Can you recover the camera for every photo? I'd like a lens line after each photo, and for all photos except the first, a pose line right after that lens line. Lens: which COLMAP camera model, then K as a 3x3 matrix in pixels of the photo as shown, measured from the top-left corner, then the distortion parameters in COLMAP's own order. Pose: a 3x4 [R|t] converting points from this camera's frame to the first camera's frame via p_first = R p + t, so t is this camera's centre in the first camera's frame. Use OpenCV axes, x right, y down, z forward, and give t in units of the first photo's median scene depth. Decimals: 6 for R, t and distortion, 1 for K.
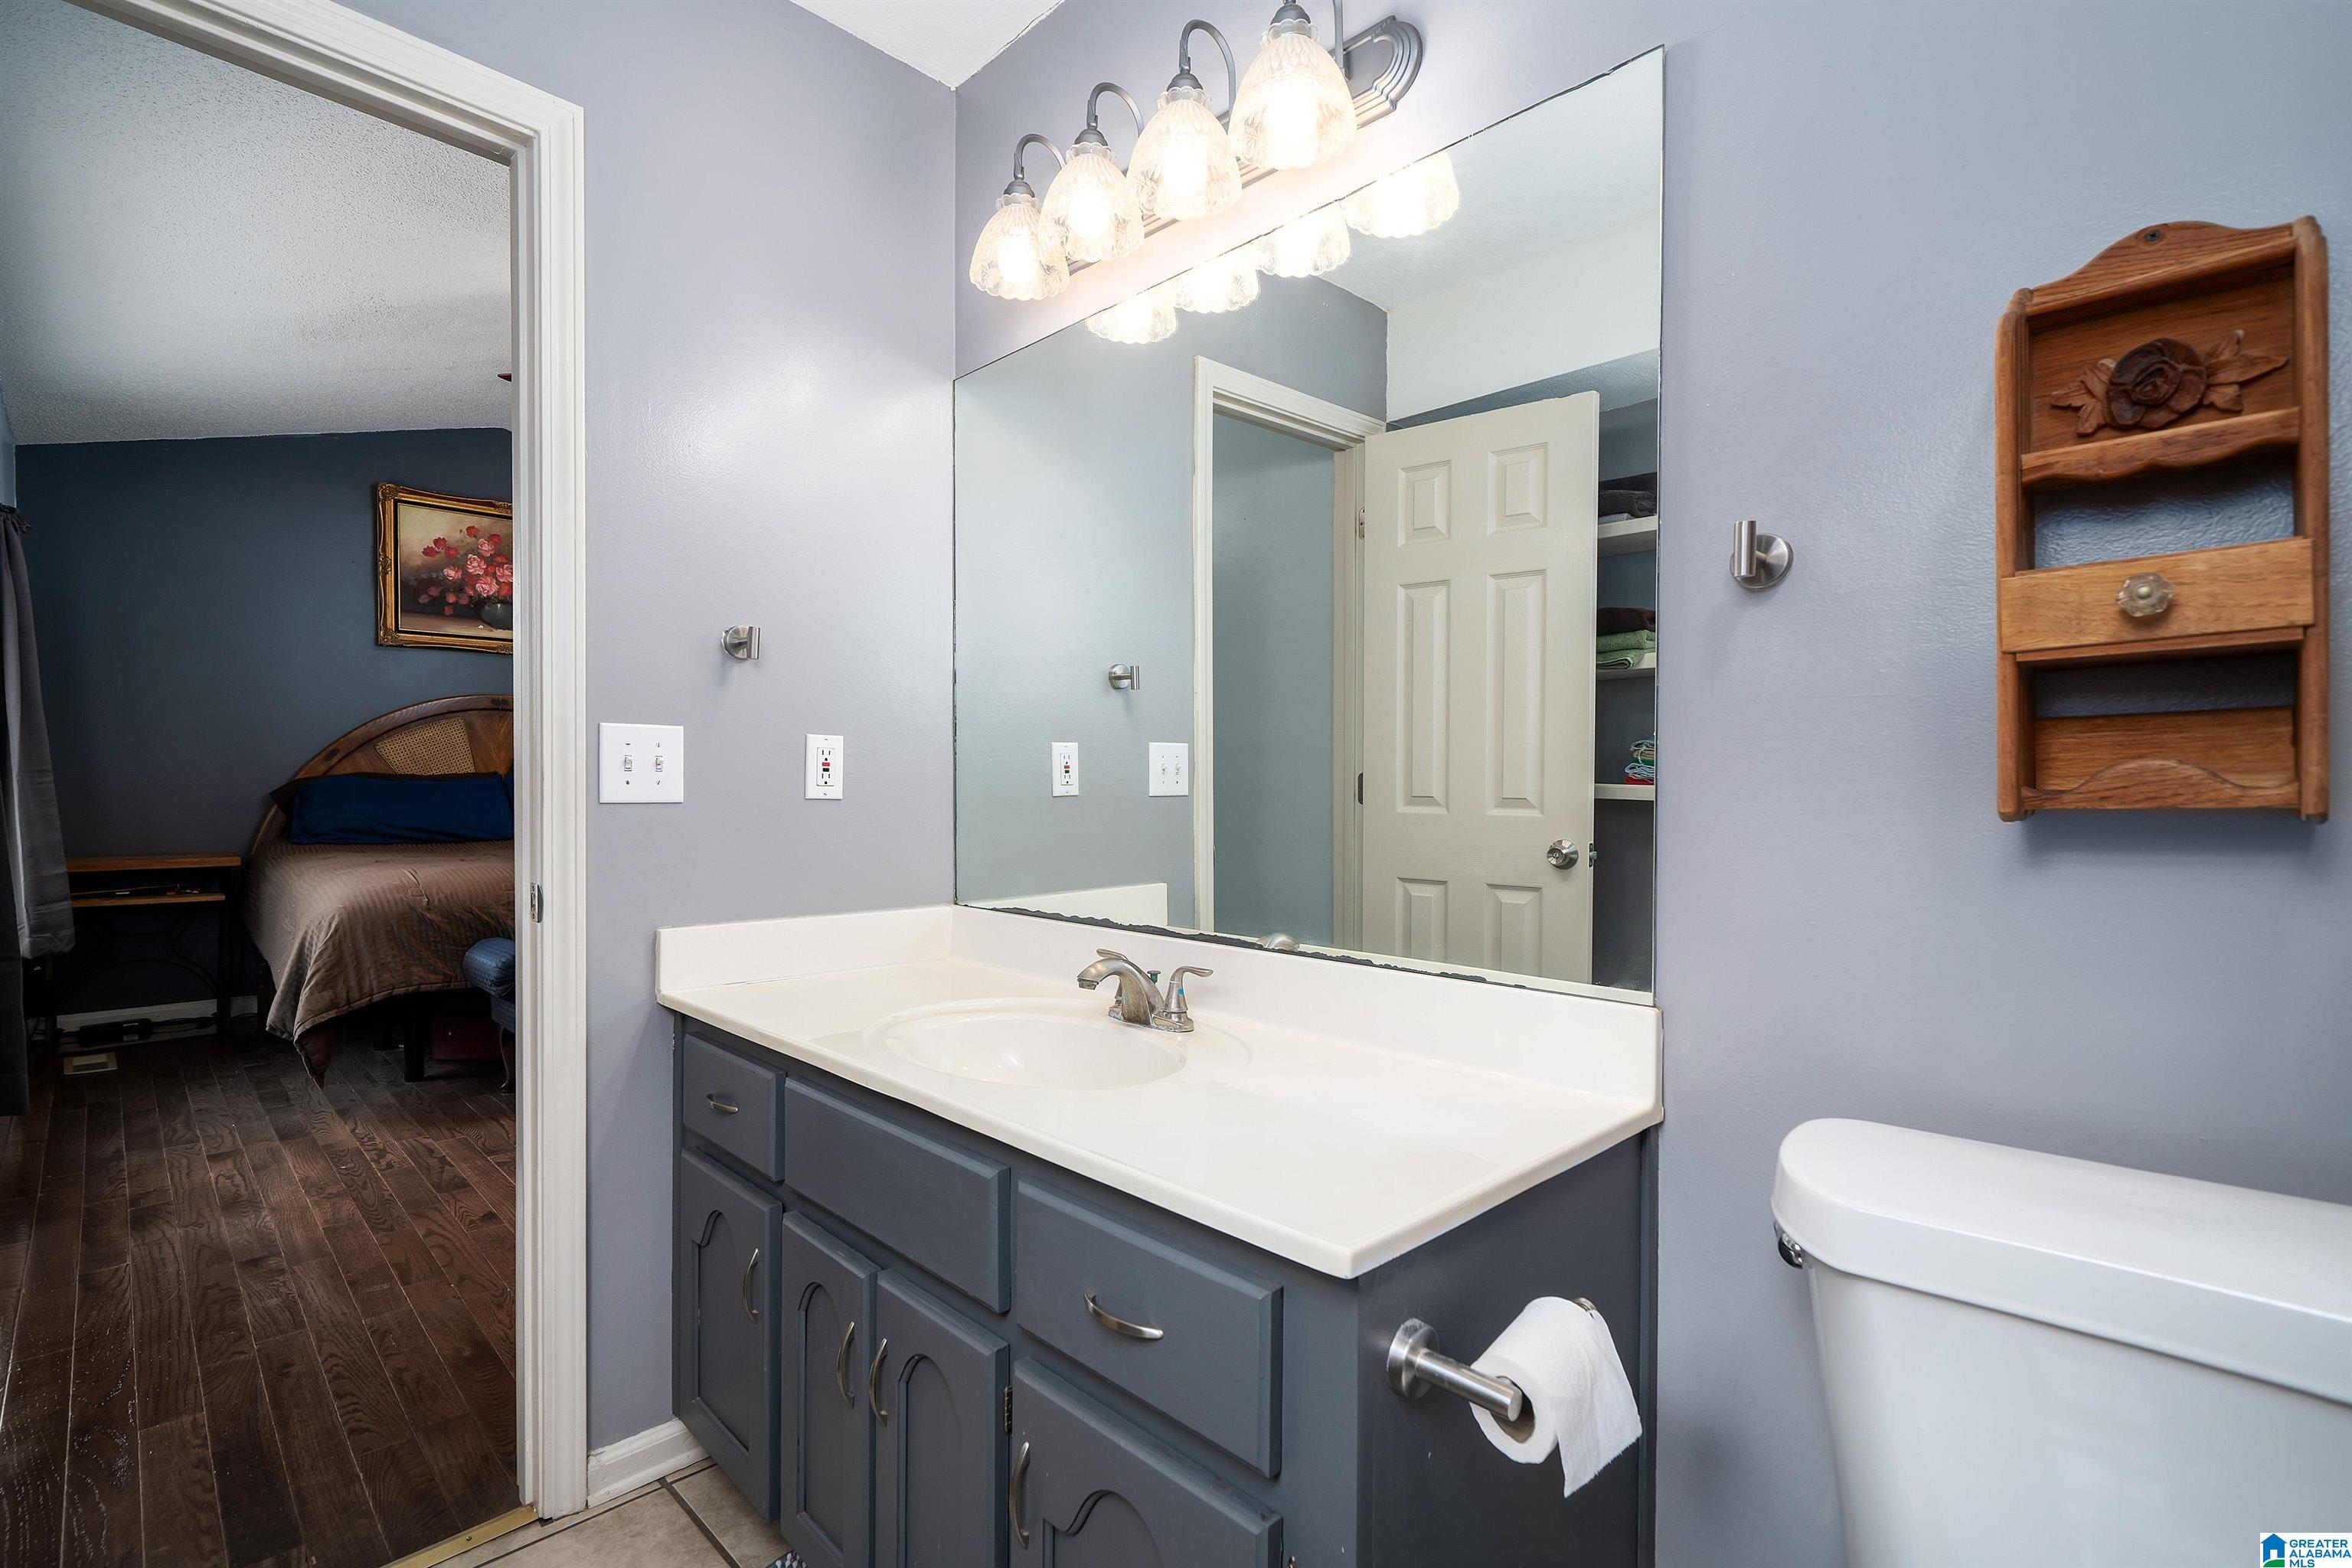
lens RADIAL K [[1096.4, 0, 1176.9], [0, 1096.4, 800.3], [0, 0, 1]] dist [-0.007731, 0.001604]
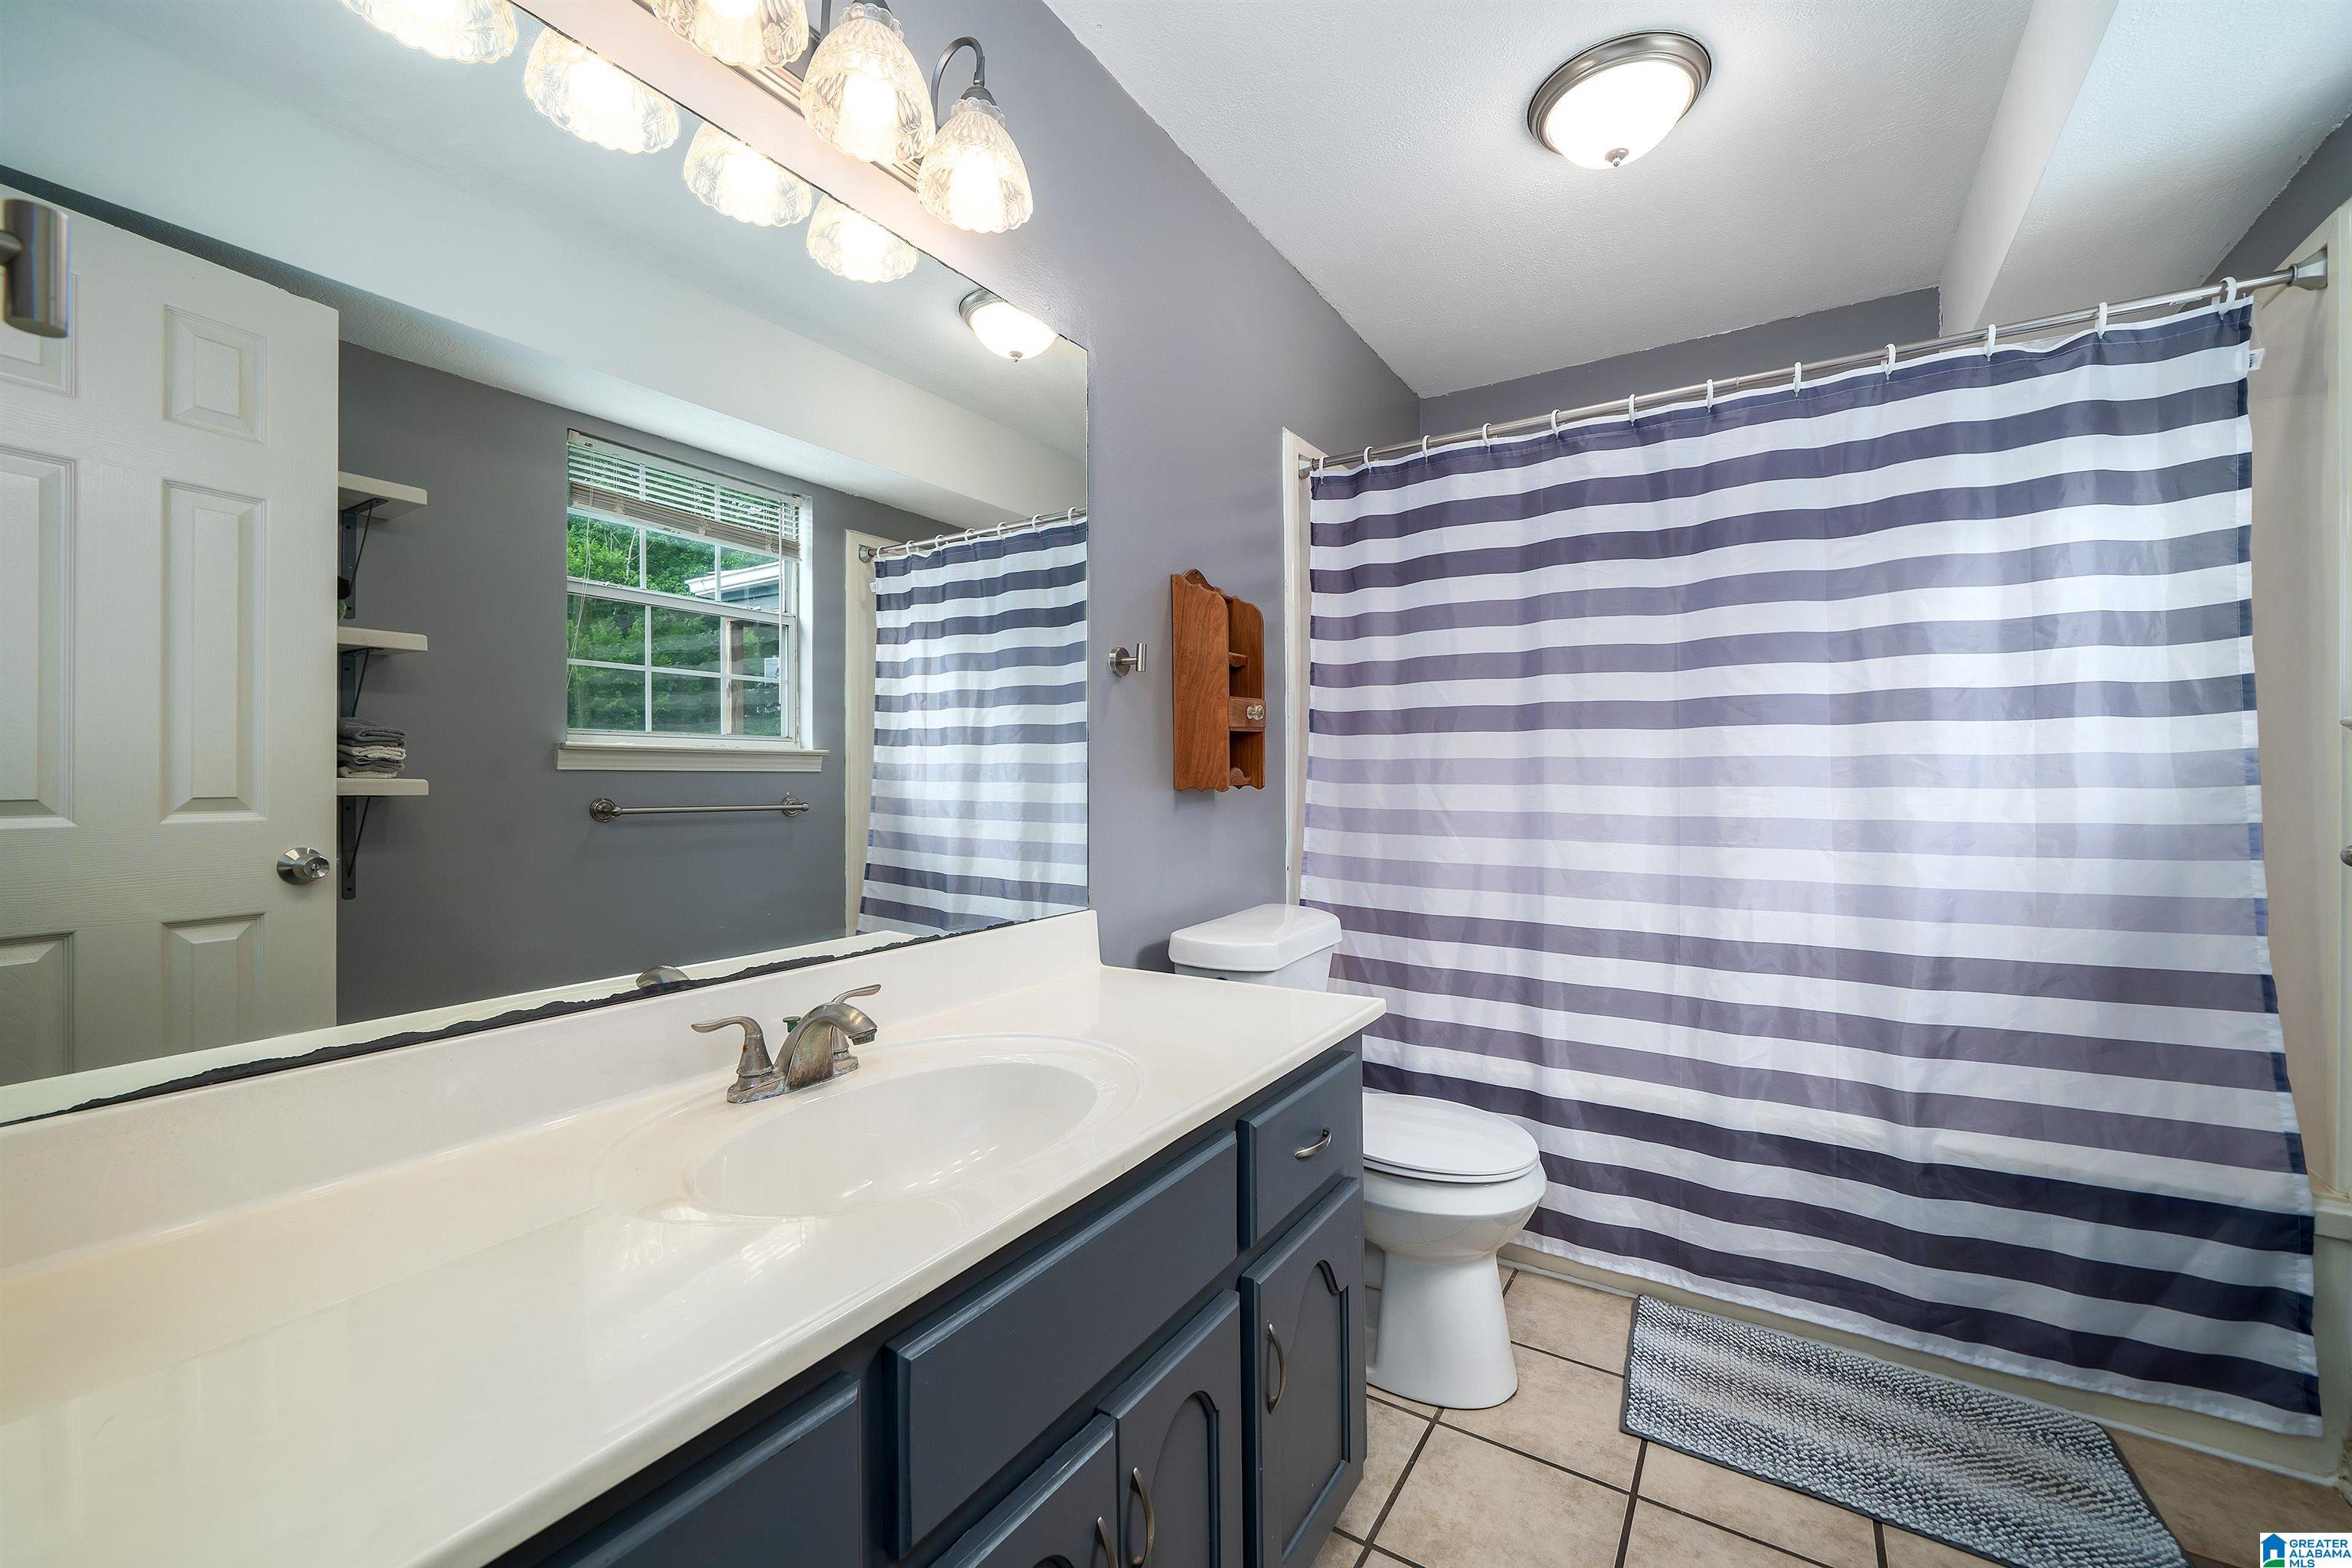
lens RADIAL K [[922.3, 0, 1181.2], [0, 922.3, 772.7], [0, 0, 1]] dist [-0.003731, -0.000151]
pose [[-0.209259, 0.007378, 0.977832, -0.661848], [0.009738, 0.999938, -0.005461, -0.014933], [-0.977812, 0.008379, -0.209318, 0.769292]]
